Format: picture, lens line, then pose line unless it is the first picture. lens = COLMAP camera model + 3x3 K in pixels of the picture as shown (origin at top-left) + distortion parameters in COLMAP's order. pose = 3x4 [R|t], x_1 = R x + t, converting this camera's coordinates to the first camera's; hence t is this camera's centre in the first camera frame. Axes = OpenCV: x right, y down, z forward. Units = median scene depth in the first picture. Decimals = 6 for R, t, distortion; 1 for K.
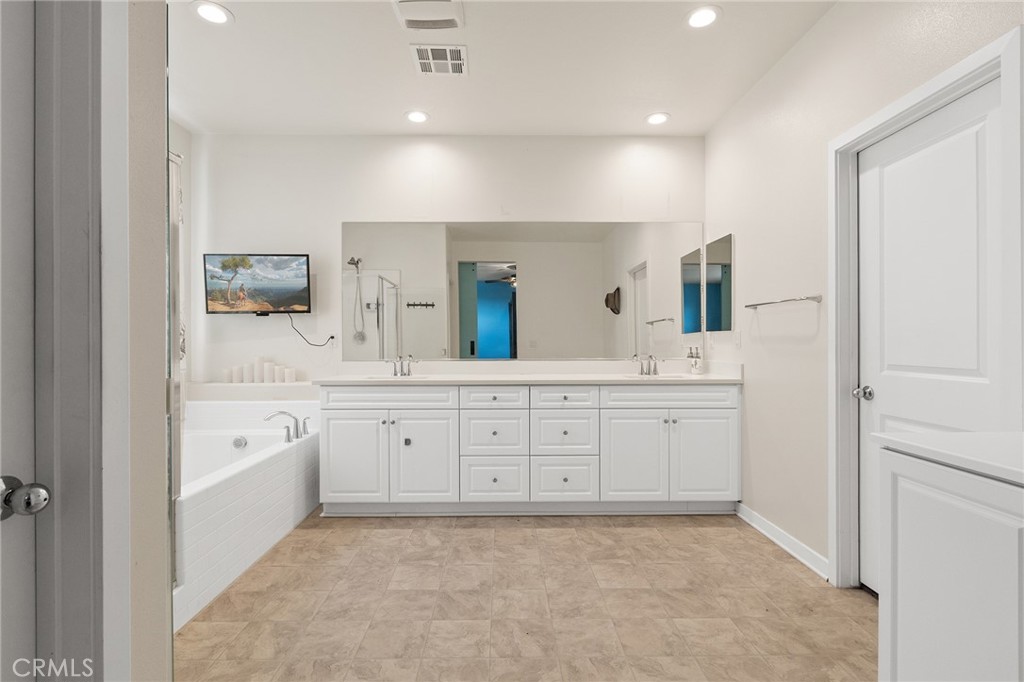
lens RADIAL K [[484.3, 0, 511.0], [0, 484.3, 340.8], [0, 0, 1]] dist [-0.004591, -0.001287]
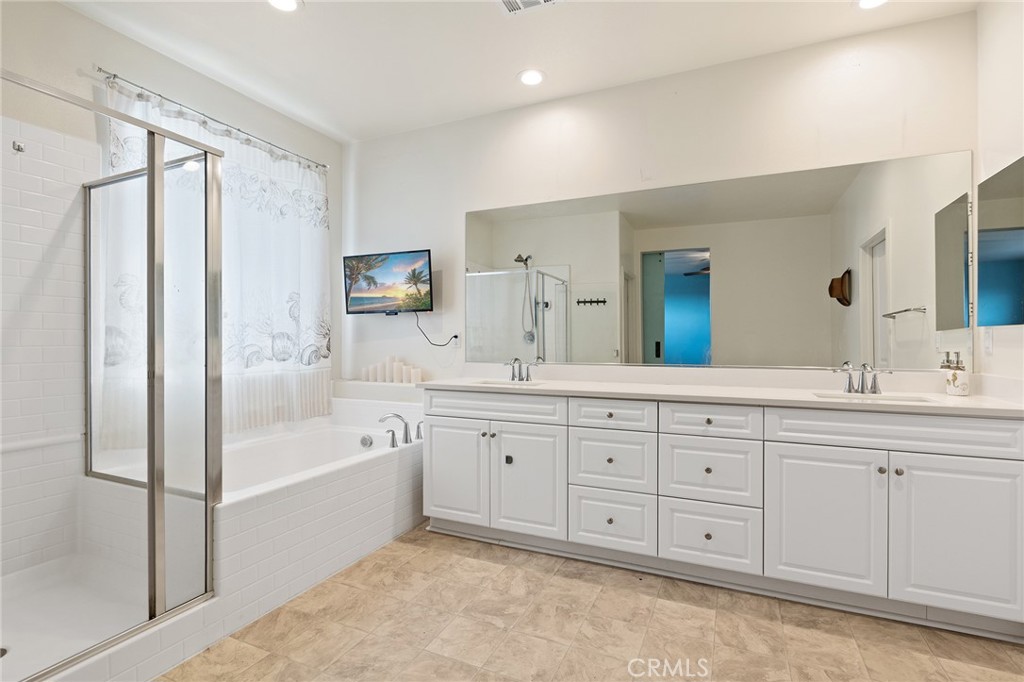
lens RADIAL K [[484.3, 0, 513.4], [0, 484.3, 342.2], [0, 0, 1]] dist [-0.004591, -0.001287]
pose [[0.906100, 0.003498, -0.423050, 0.151304], [-0.002185, 0.999991, 0.003589, -0.000344], [0.423059, -0.002328, 0.906099, 0.233268]]
